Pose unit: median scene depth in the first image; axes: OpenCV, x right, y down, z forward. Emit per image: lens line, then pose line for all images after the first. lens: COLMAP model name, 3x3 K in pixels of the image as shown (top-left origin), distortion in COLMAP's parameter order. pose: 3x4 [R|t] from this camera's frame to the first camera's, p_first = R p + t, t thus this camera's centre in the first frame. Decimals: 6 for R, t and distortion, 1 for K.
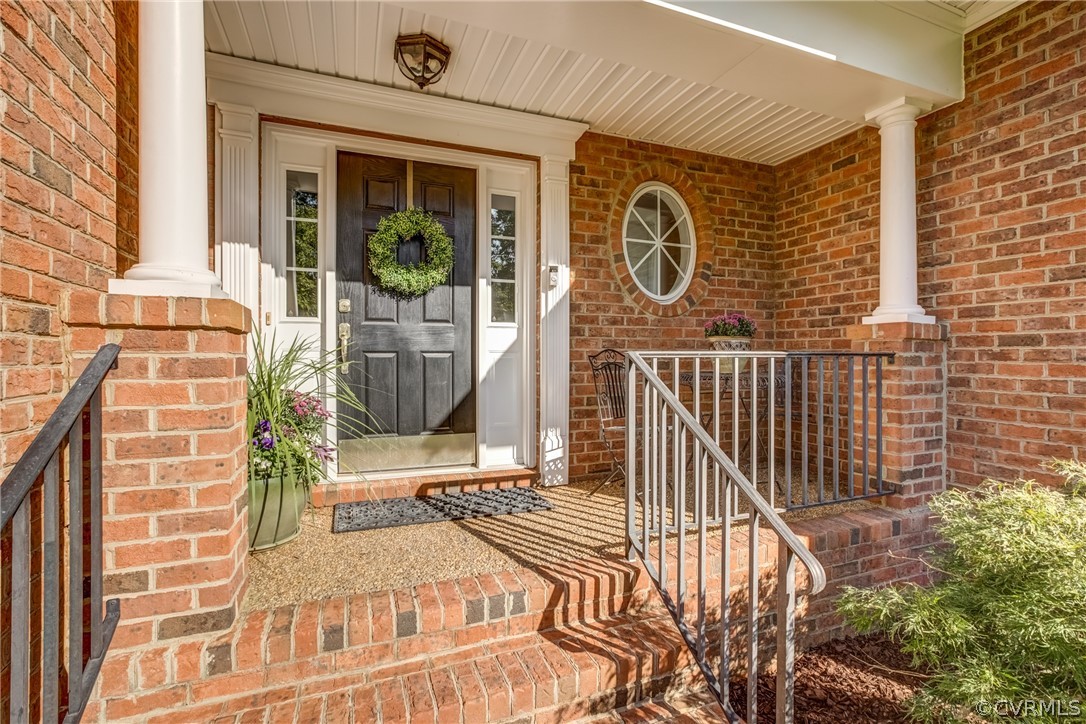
lens RADIAL K [[491.7, 0, 543.0], [0, 491.7, 362.0], [0, 0, 1]] dist [0.001333, 0.000526]
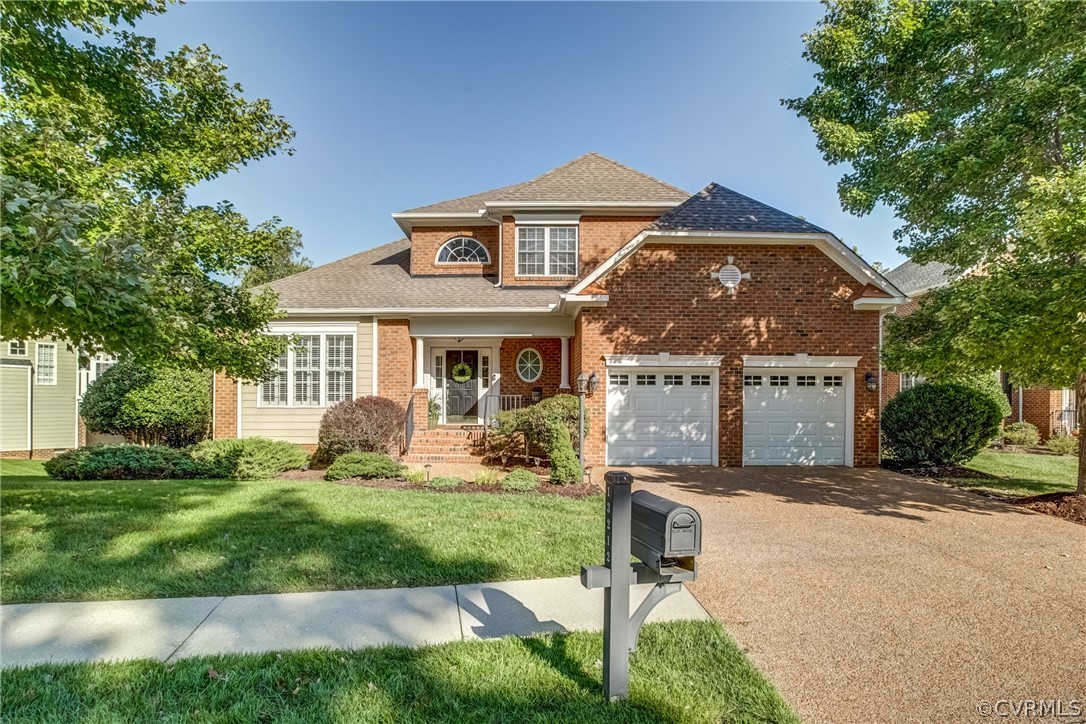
lens RADIAL K [[579.0, 0, 543.2], [0, 579.0, 405.5], [0, 0, 1]] dist [0.000345, 0.000826]
pose [[0.939376, 0.003915, -0.342866, 2.009358], [-0.004772, 0.999987, -0.001656, 0.066208], [0.342855, 0.003192, 0.939383, -3.300166]]
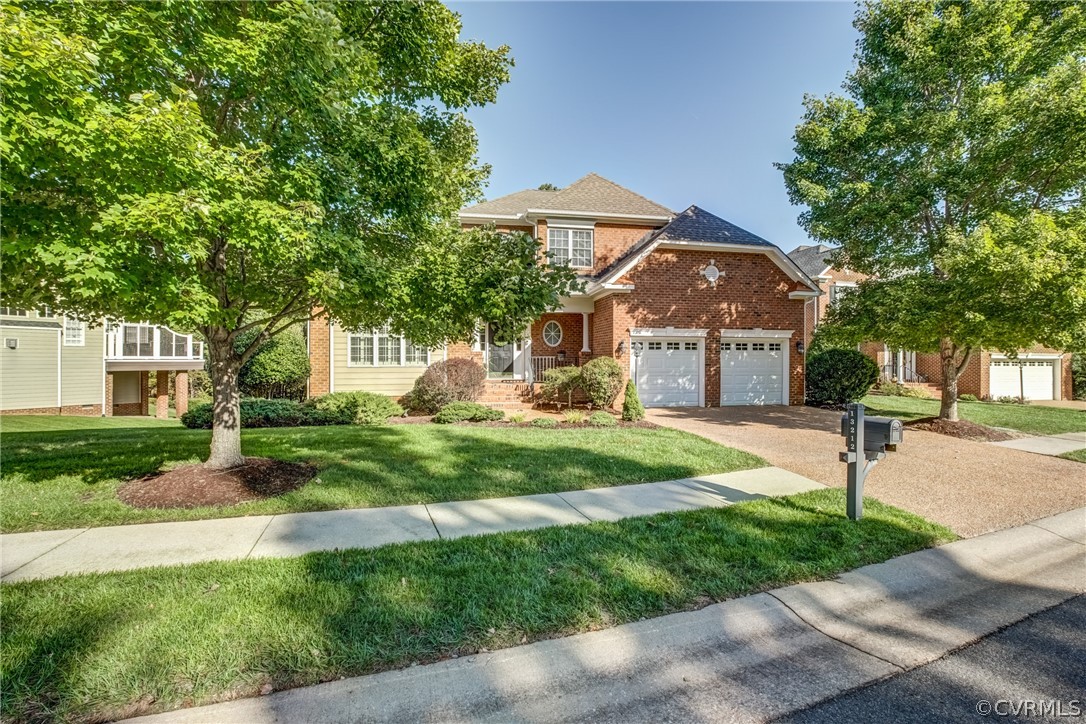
lens RADIAL K [[491.7, 0, 543.0], [0, 491.7, 362.0], [0, 0, 1]] dist [0.001333, 0.000526]
pose [[0.986961, 0.001110, -0.160959, 1.022083], [-0.001272, 0.999999, -0.000902, 0.040203], [0.160957, 0.001095, 0.986961, -4.122506]]
